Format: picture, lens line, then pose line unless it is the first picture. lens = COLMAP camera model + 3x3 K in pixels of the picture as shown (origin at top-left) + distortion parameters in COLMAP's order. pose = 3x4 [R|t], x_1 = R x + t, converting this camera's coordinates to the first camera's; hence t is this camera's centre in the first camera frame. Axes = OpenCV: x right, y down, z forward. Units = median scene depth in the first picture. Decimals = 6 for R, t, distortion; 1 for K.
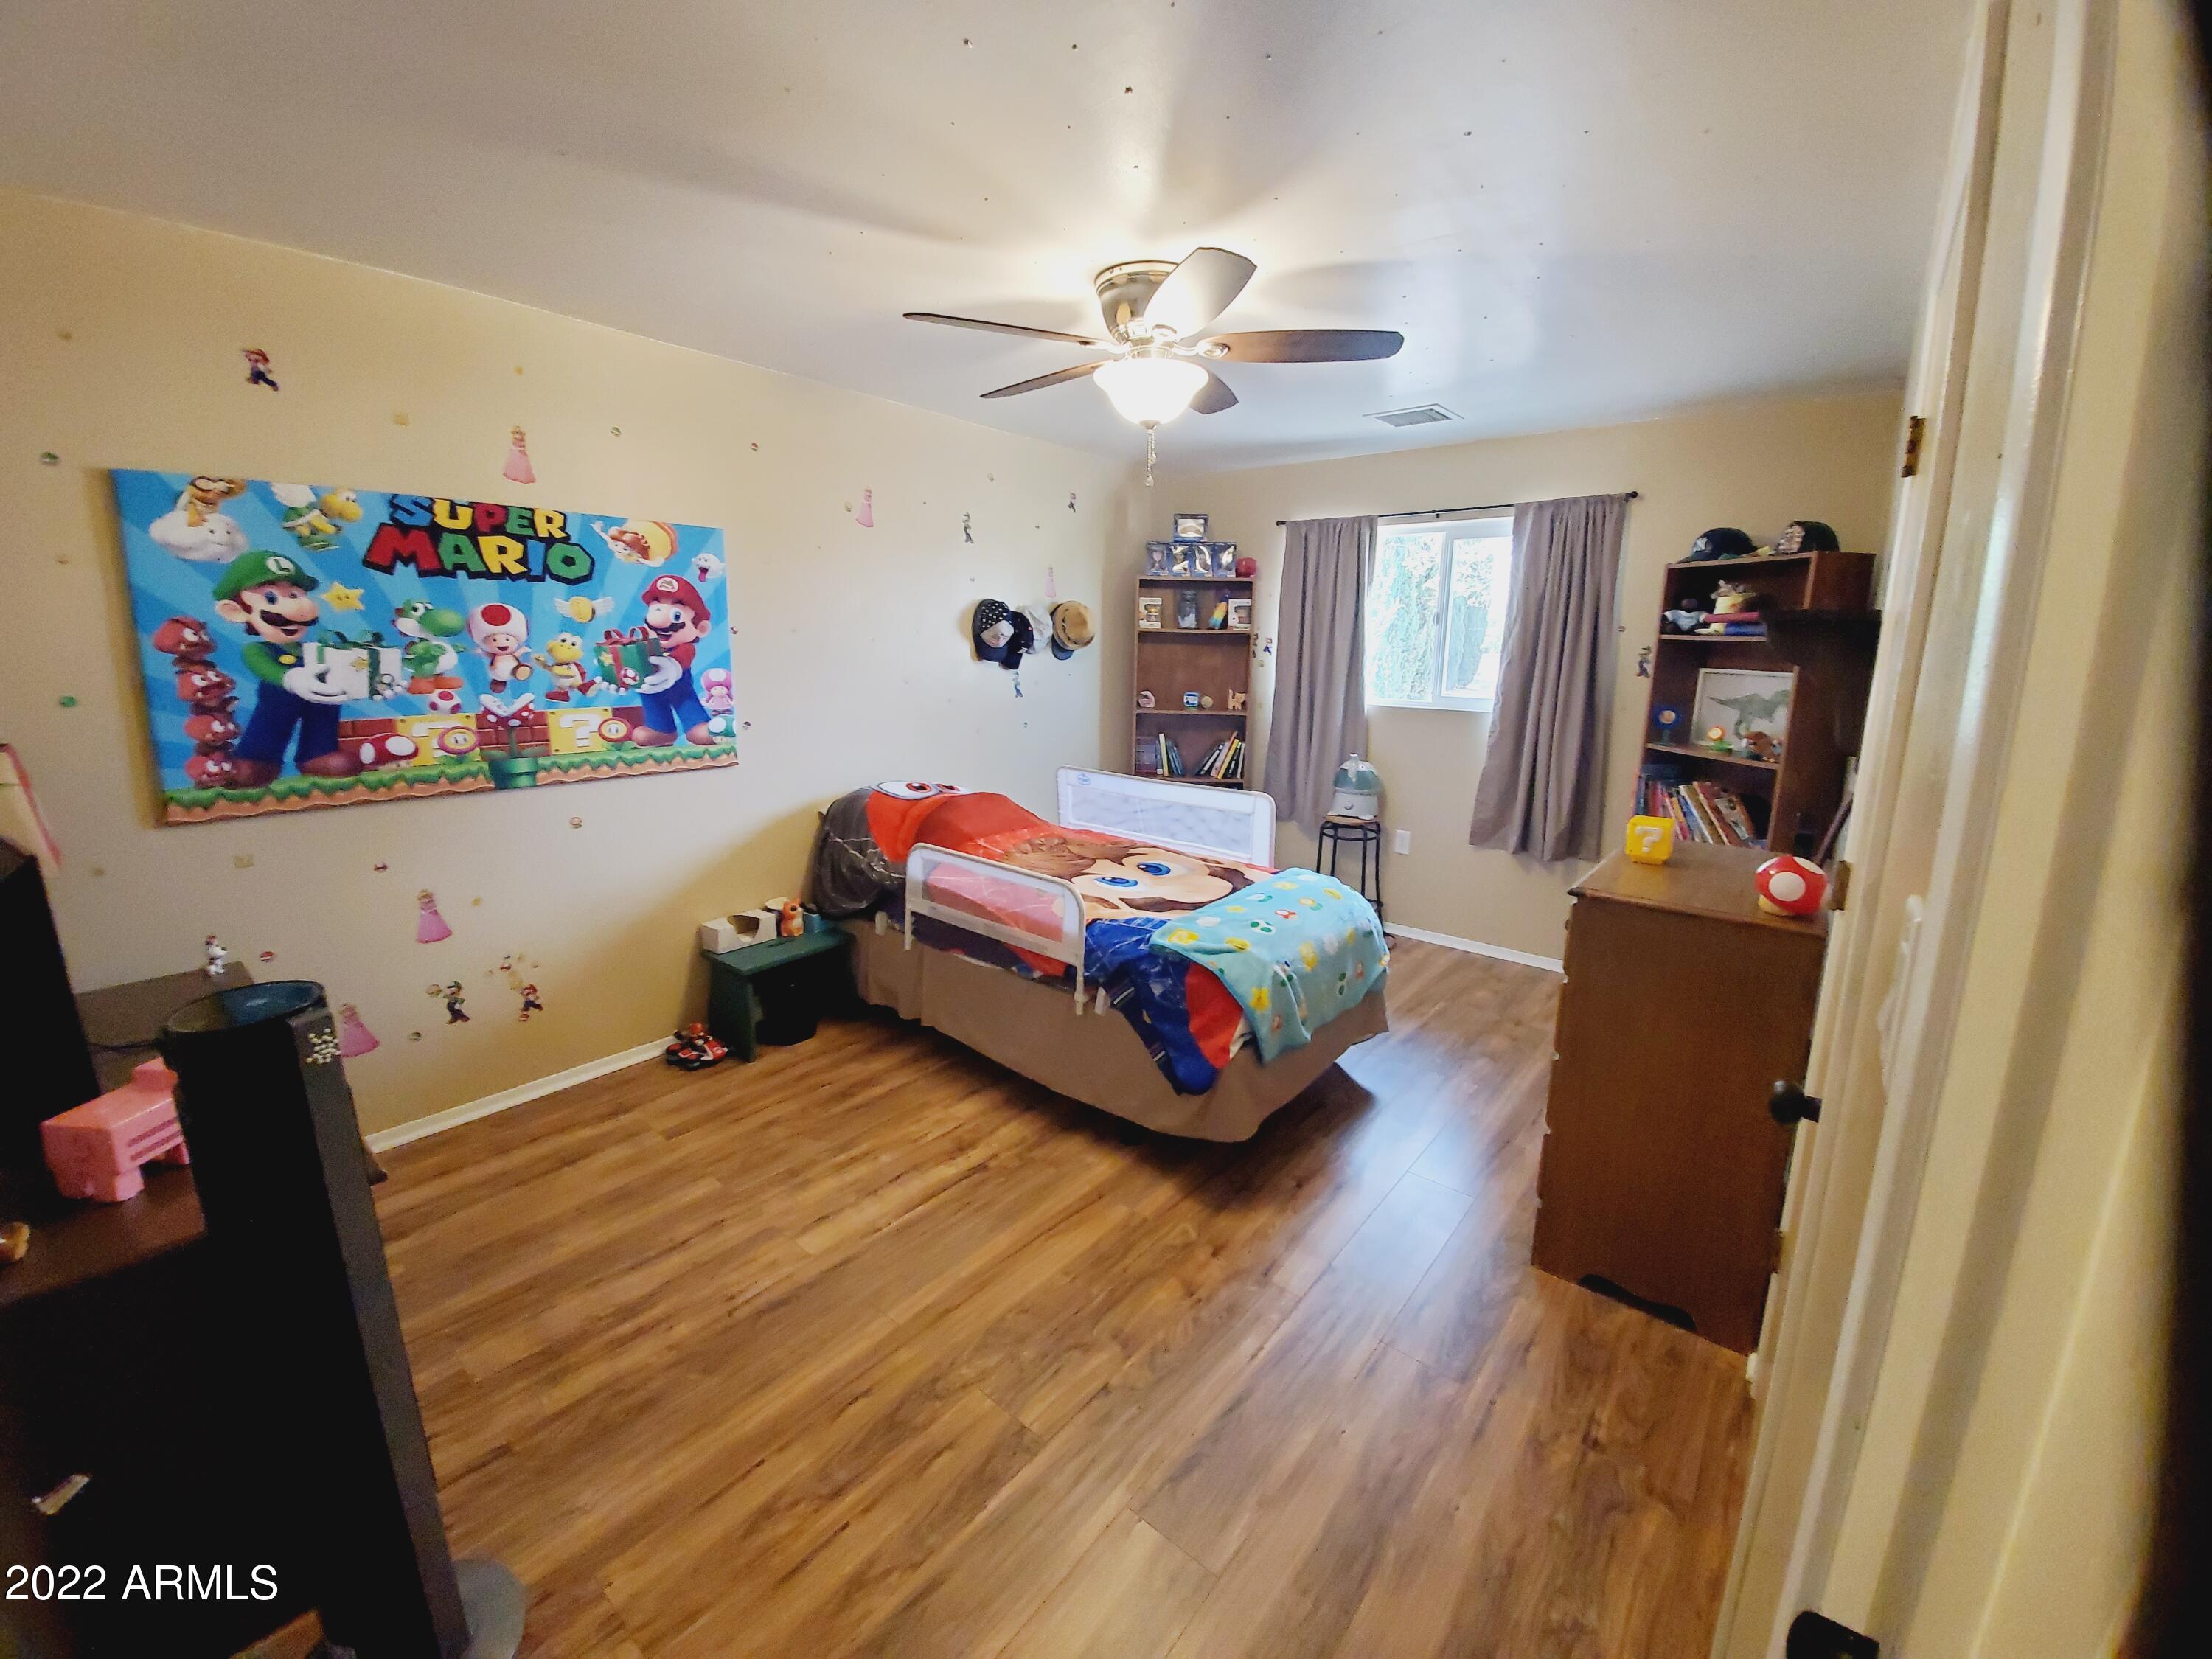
lens RADIAL K [[897.6, 0, 1106.0], [0, 897.6, 829.5], [0, 0, 1]] dist [0.001161, -0.000022]
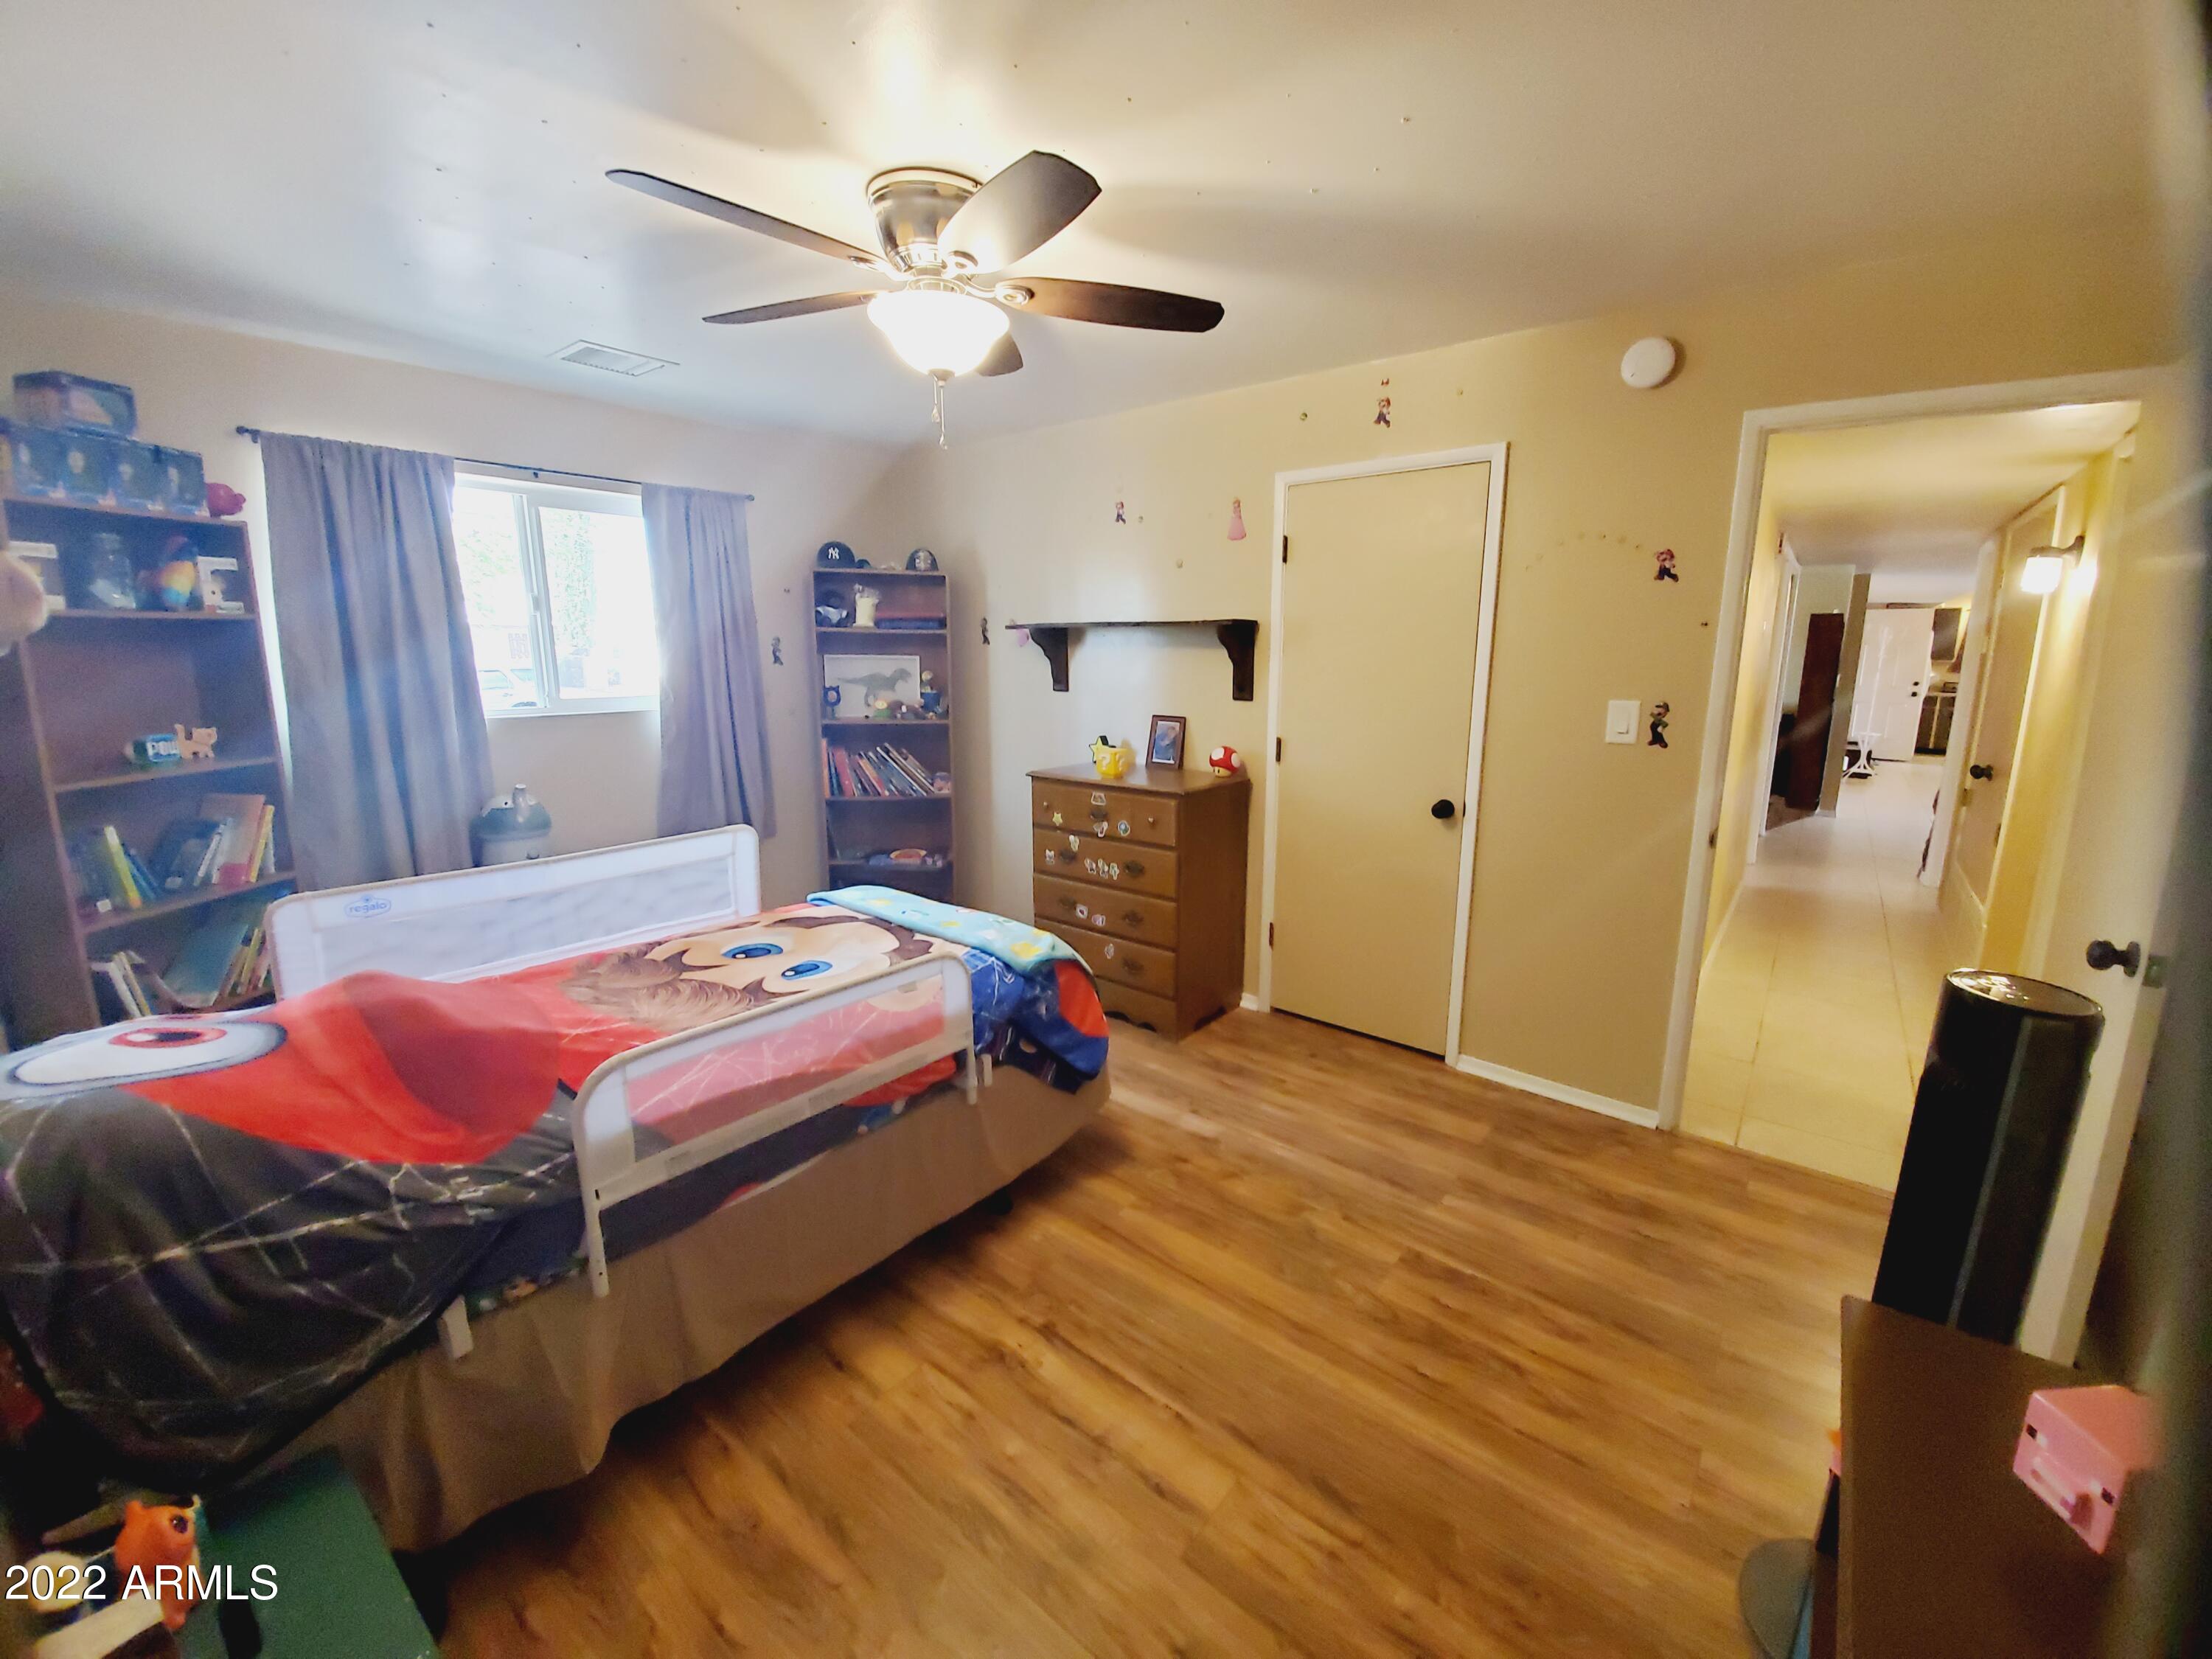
lens RADIAL K [[947.7, 0, 1110.3], [0, 947.7, 840.3], [0, 0, 1]] dist [-0.004091, -0.000570]
pose [[-0.059347, -0.217112, 0.974341, -0.811189], [0.202608, 0.953125, 0.224726, -0.183090], [-0.977460, 0.210746, -0.012576, 0.846424]]
